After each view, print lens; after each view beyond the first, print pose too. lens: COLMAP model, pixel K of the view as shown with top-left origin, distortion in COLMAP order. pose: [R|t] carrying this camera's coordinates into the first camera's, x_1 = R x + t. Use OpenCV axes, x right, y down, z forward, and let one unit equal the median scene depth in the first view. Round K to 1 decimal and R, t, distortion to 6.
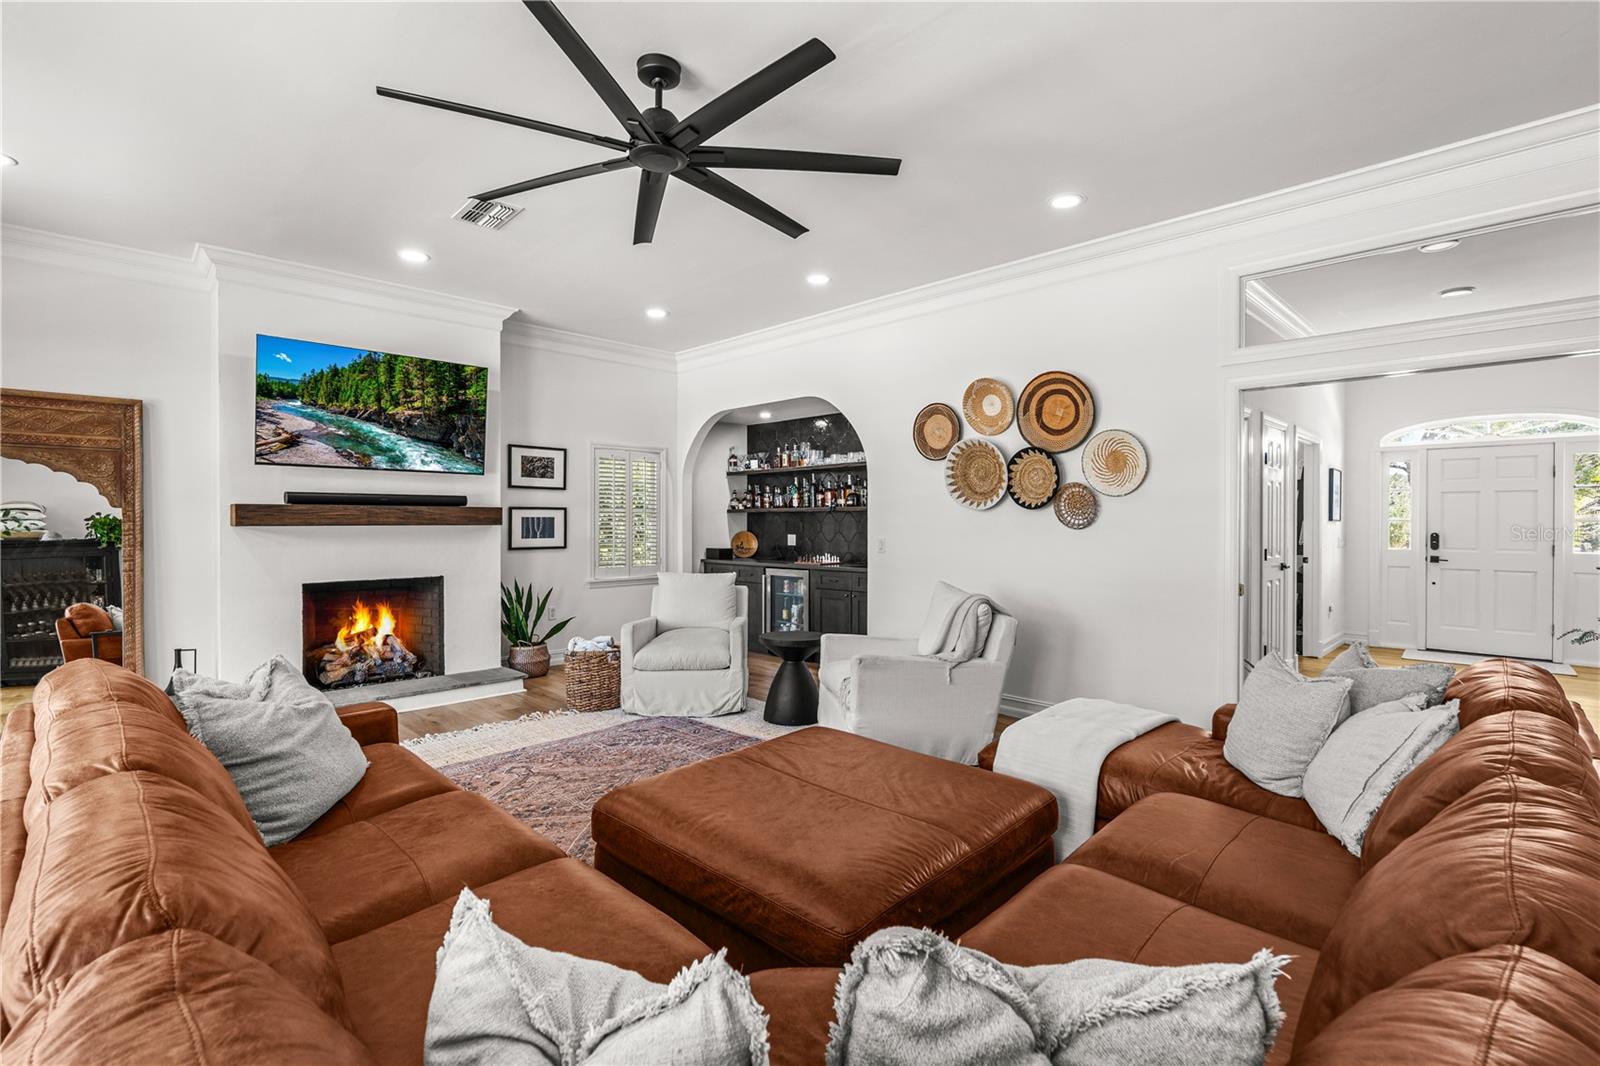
lens RADIAL K [[730.5, 0, 810.3], [0, 730.5, 528.4], [0, 0, 1]] dist [-0.007450, 0.002625]
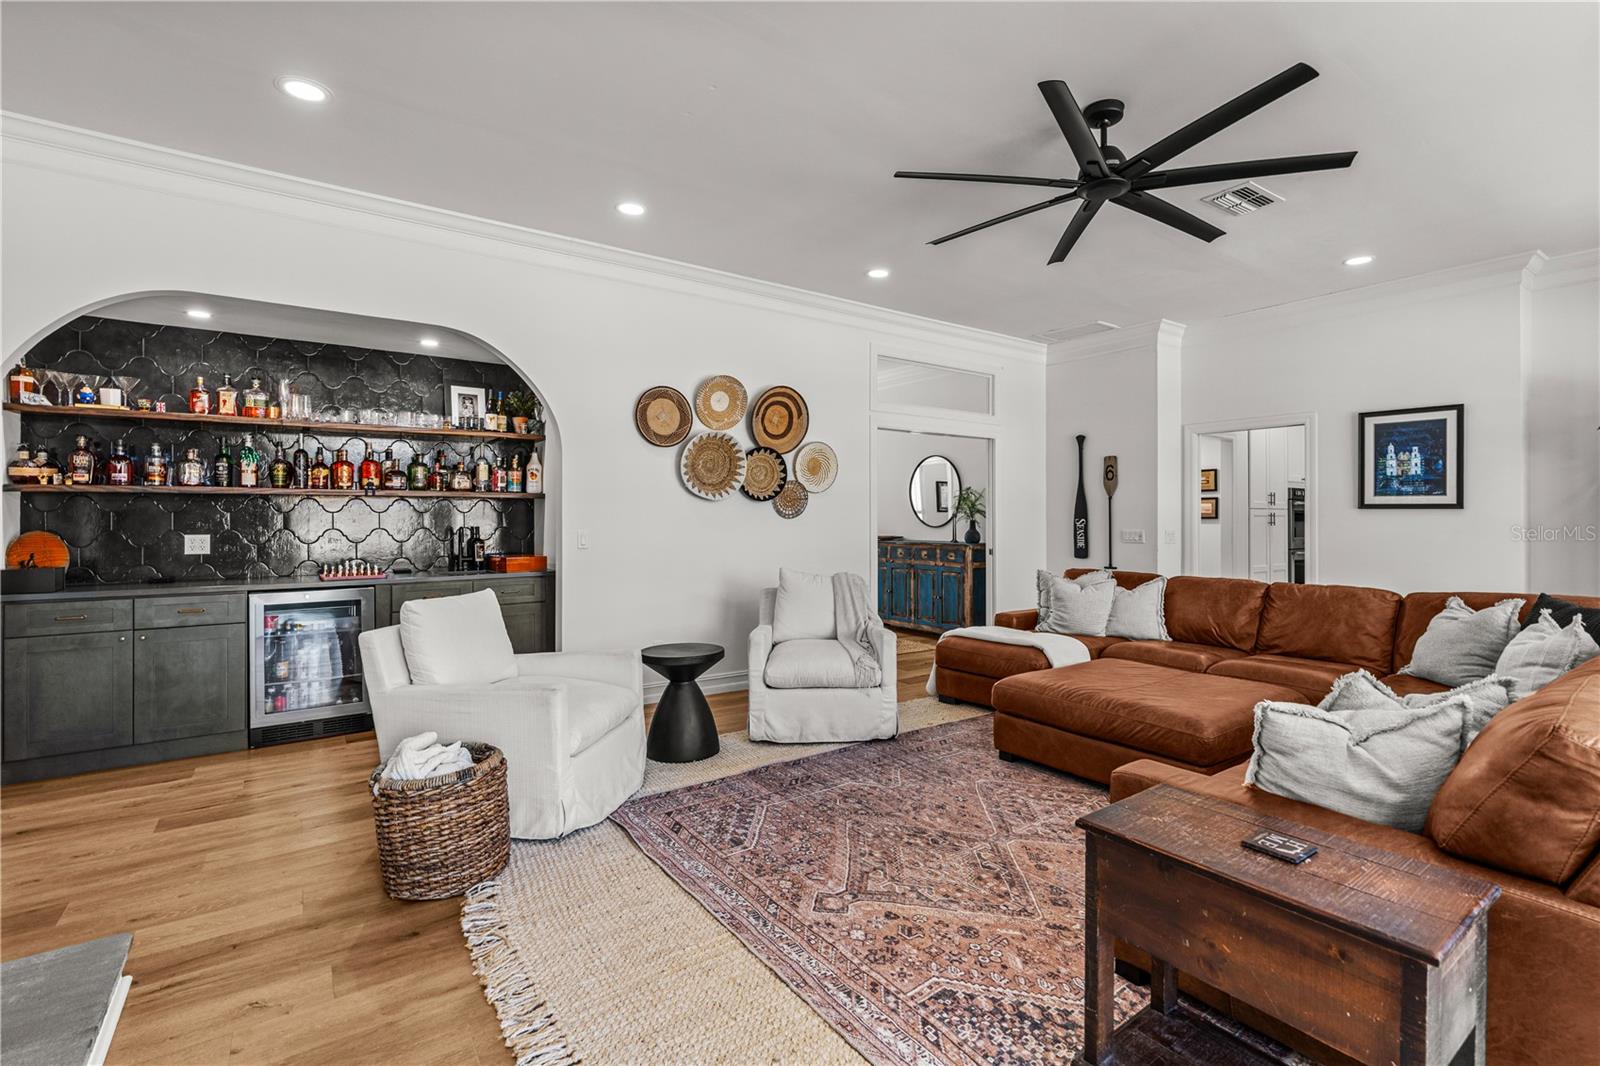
lens RADIAL K [[730.5, 0, 812.5], [0, 730.5, 528.1], [0, 0, 1]] dist [-0.007450, 0.002625]
pose [[0.172788, -0.017903, 0.984796, -0.744283], [0.009622, 0.999818, 0.016488, -0.002082], [-0.984912, 0.006627, 0.172929, 0.663233]]
